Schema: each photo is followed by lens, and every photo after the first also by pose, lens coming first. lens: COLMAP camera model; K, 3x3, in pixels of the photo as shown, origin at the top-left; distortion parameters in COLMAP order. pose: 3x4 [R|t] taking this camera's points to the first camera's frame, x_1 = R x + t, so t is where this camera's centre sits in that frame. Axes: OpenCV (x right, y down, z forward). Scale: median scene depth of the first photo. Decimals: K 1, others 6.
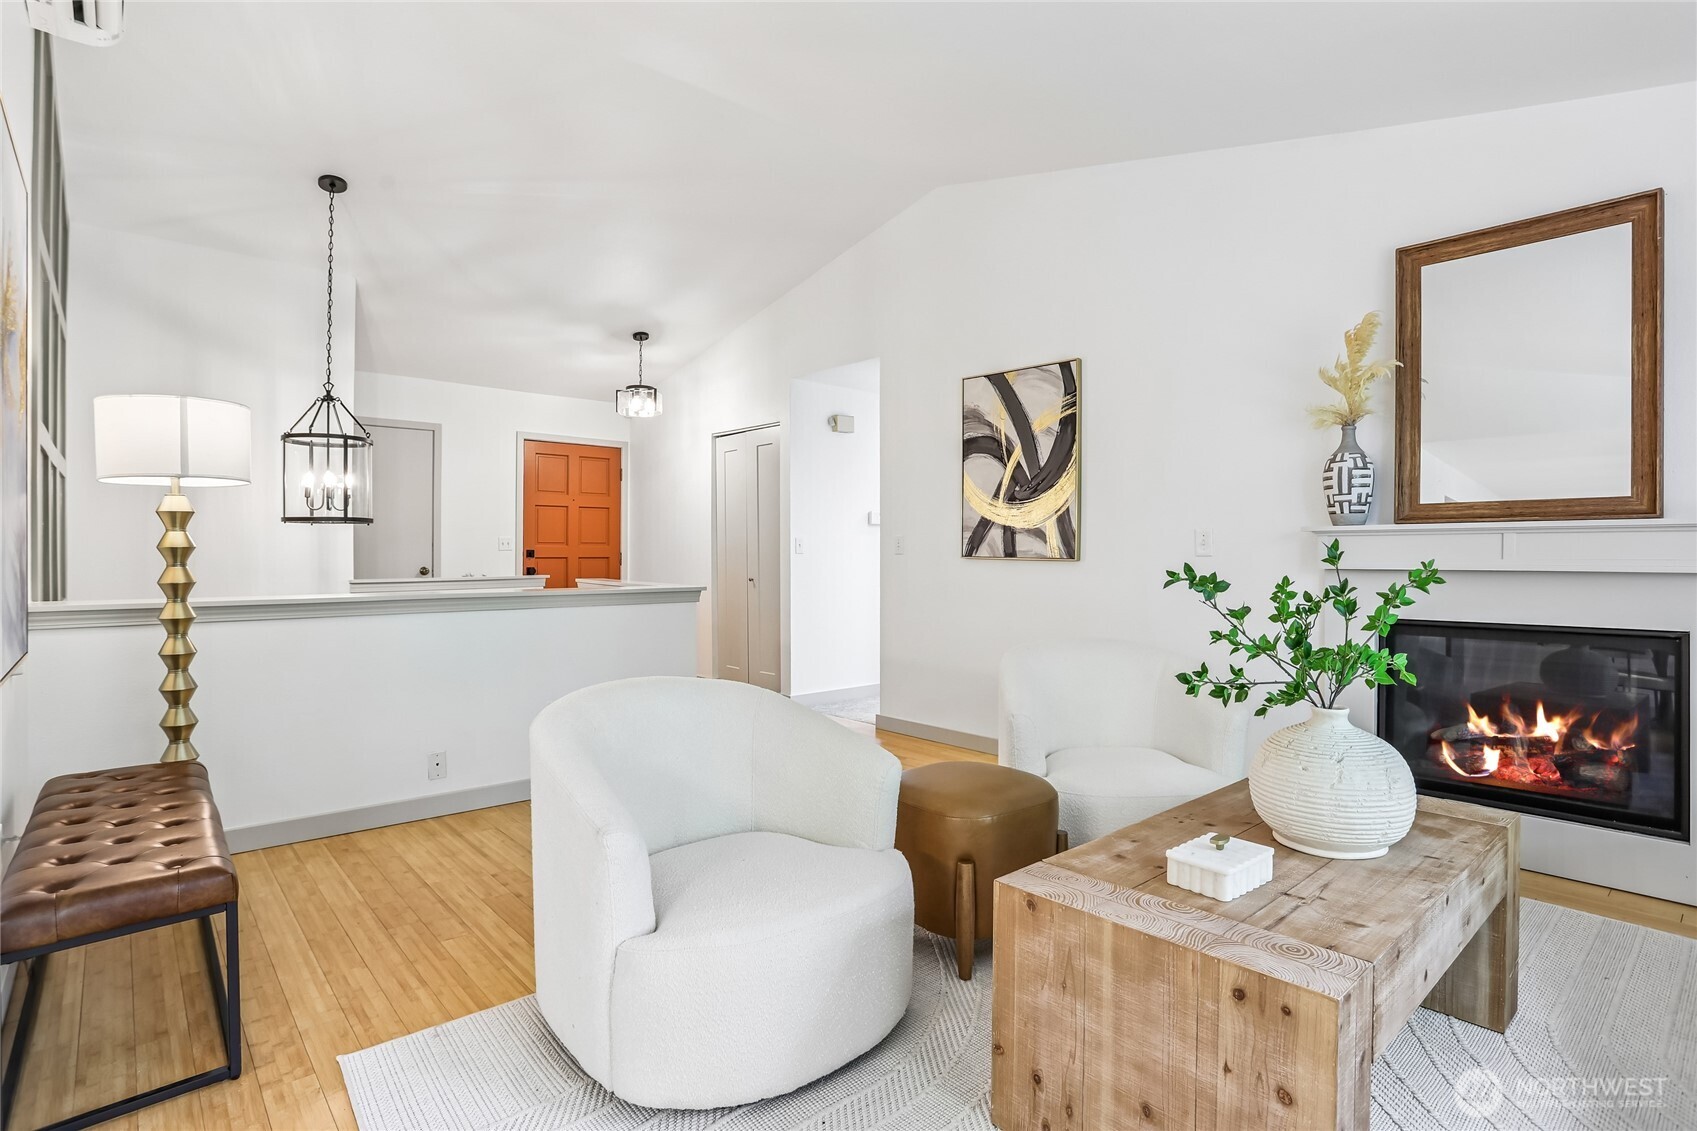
lens RADIAL K [[856.2, 0, 848.0], [0, 856.2, 555.2], [0, 0, 1]] dist [-0.014756, 0.005397]
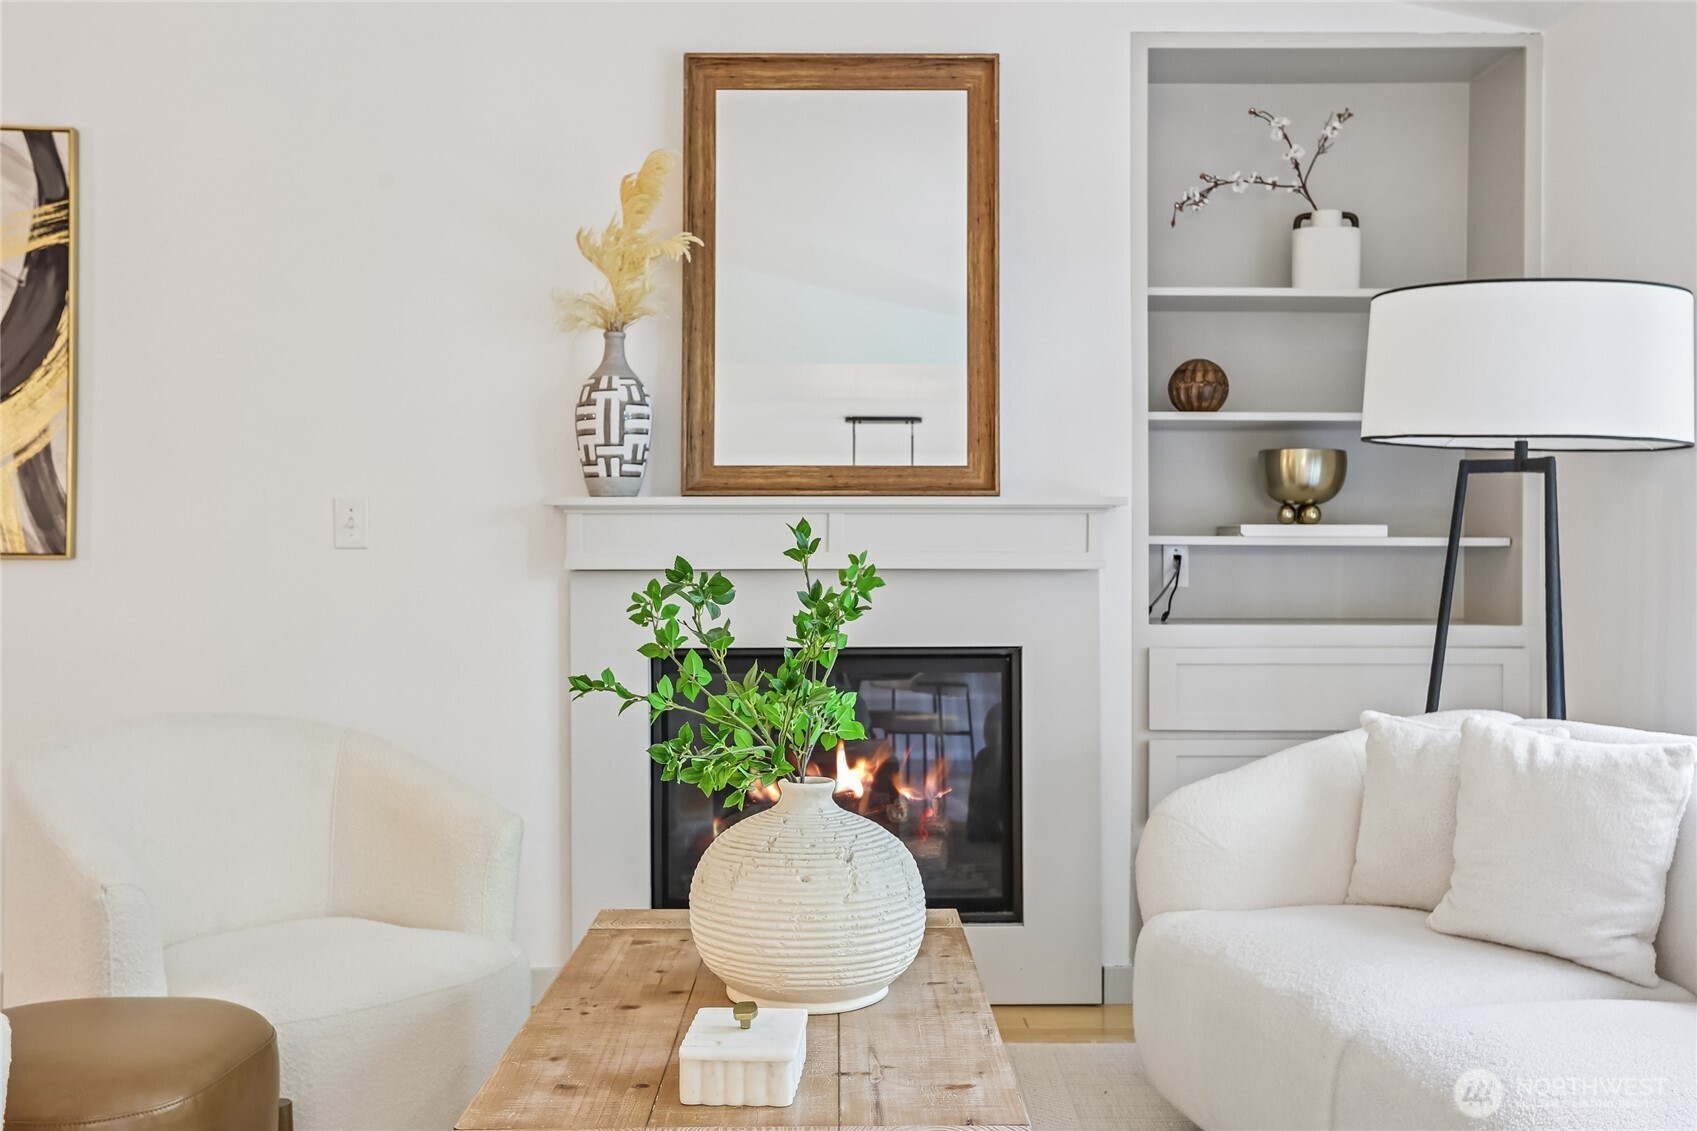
lens RADIAL K [[1724.1, 0, 847.9], [0, 1724.1, 567.2], [0, 0, 1]] dist [0.012302, 0.000000]
pose [[0.673035, -0.009223, 0.739553, -0.207779], [0.001545, 0.999938, 0.011065, 0.001358], [-0.739609, -0.006304, 0.673007, 0.059285]]
